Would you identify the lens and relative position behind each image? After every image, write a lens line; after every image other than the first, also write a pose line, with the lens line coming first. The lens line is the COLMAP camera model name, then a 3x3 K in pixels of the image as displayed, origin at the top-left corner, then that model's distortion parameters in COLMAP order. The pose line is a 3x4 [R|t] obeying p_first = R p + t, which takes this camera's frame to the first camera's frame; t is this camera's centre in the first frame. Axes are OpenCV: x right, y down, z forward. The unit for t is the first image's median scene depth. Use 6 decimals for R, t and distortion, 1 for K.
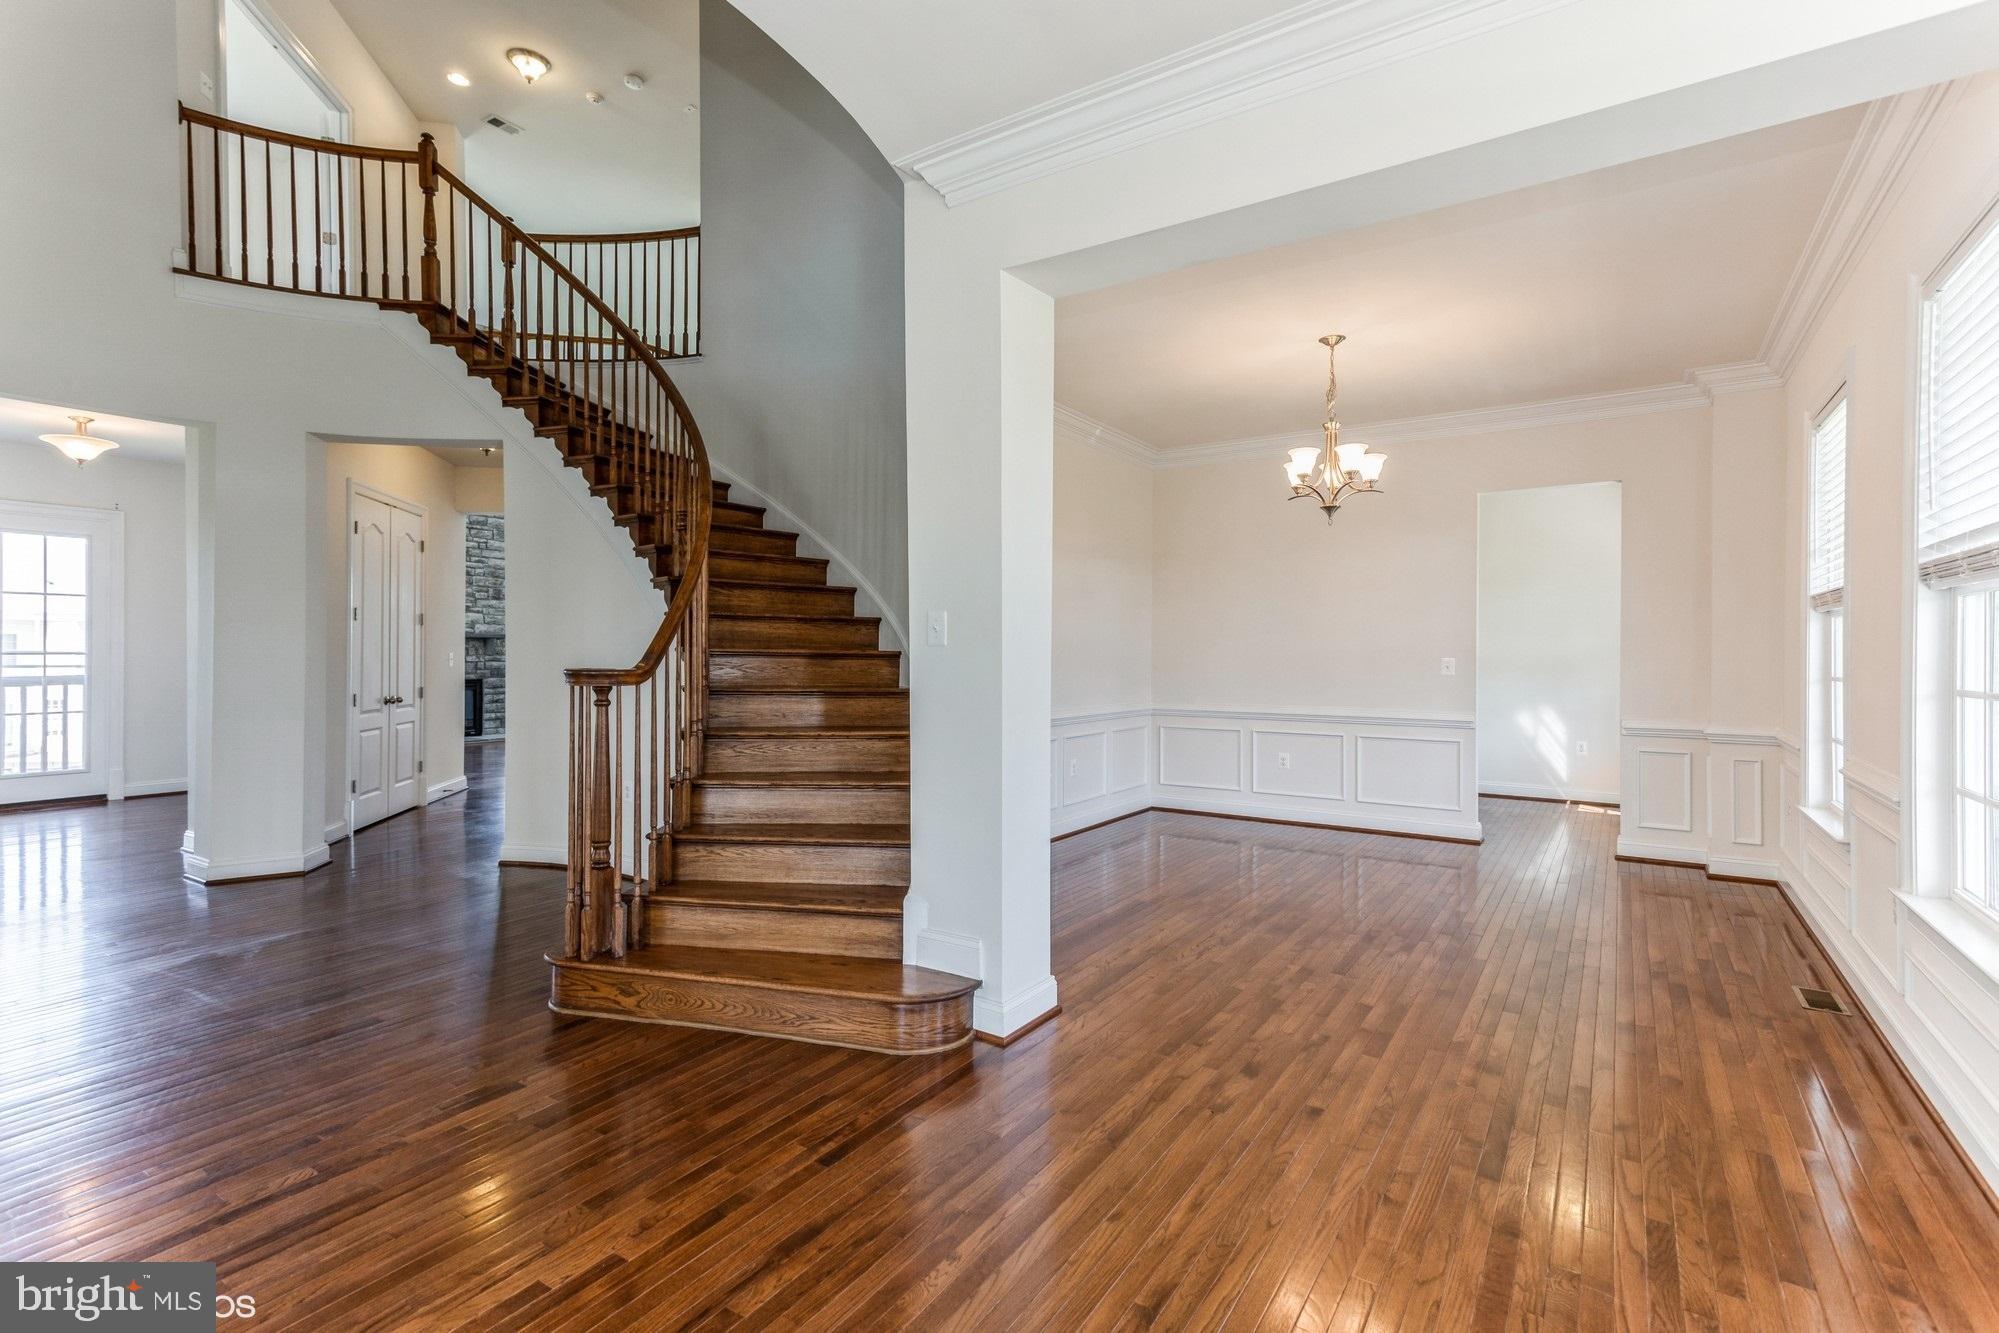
lens RADIAL K [[944.9, 0, 982.2], [0, 944.9, 658.5], [0, 0, 1]] dist [0.039262, 0.000772]
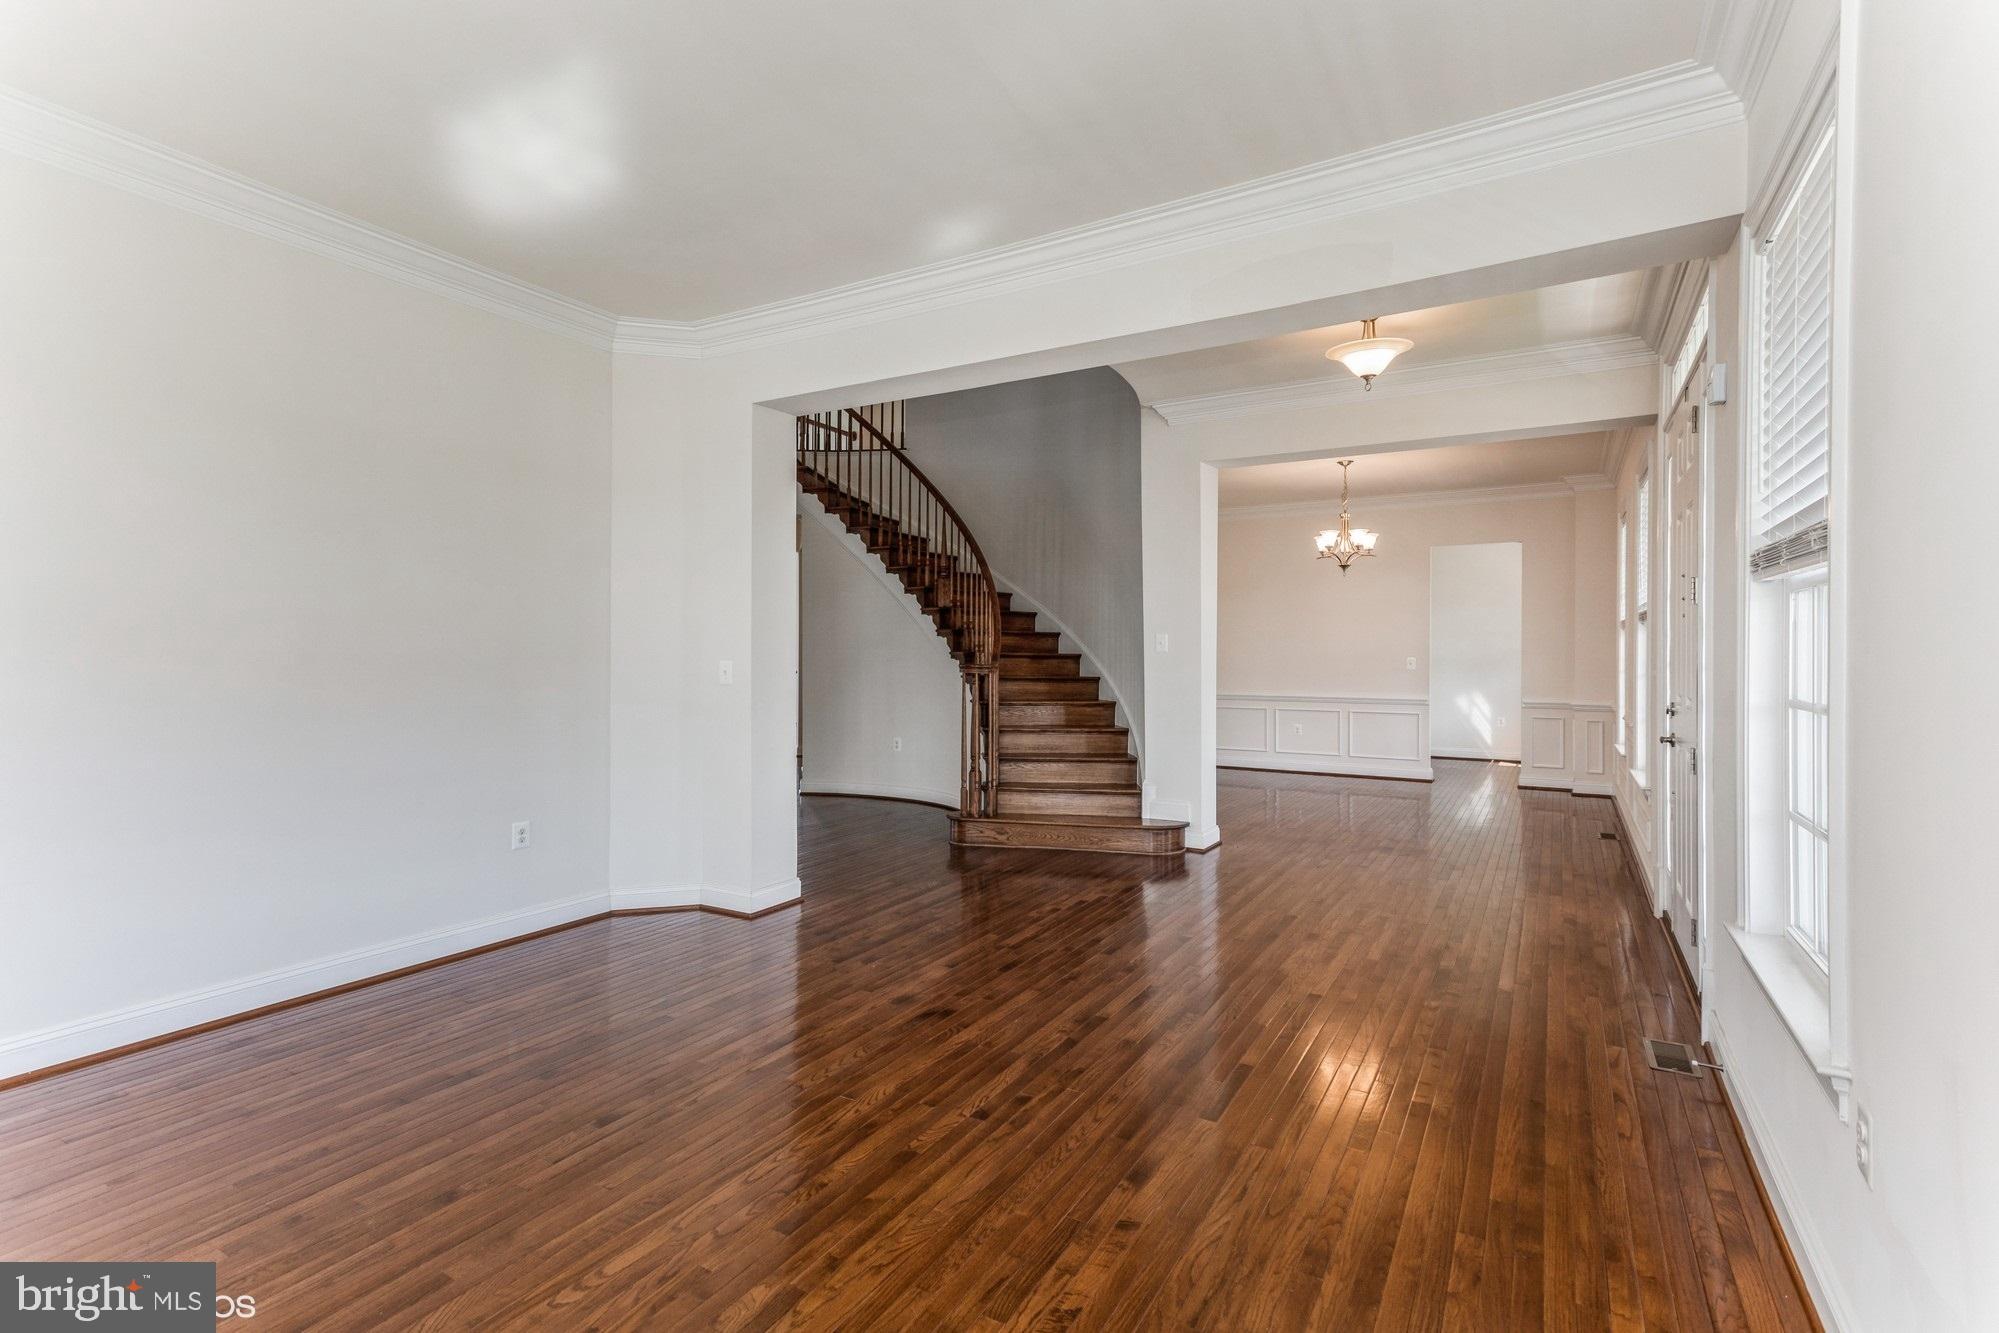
lens RADIAL K [[944.9, 0, 1014.5], [0, 944.9, 662.0], [0, 0, 1]] dist [0.039262, 0.000772]
pose [[0.997522, -0.003049, 0.070293, -0.311049], [0.002889, 0.999993, 0.002373, 0.001311], [-0.070300, -0.002164, 0.997524, -0.581690]]
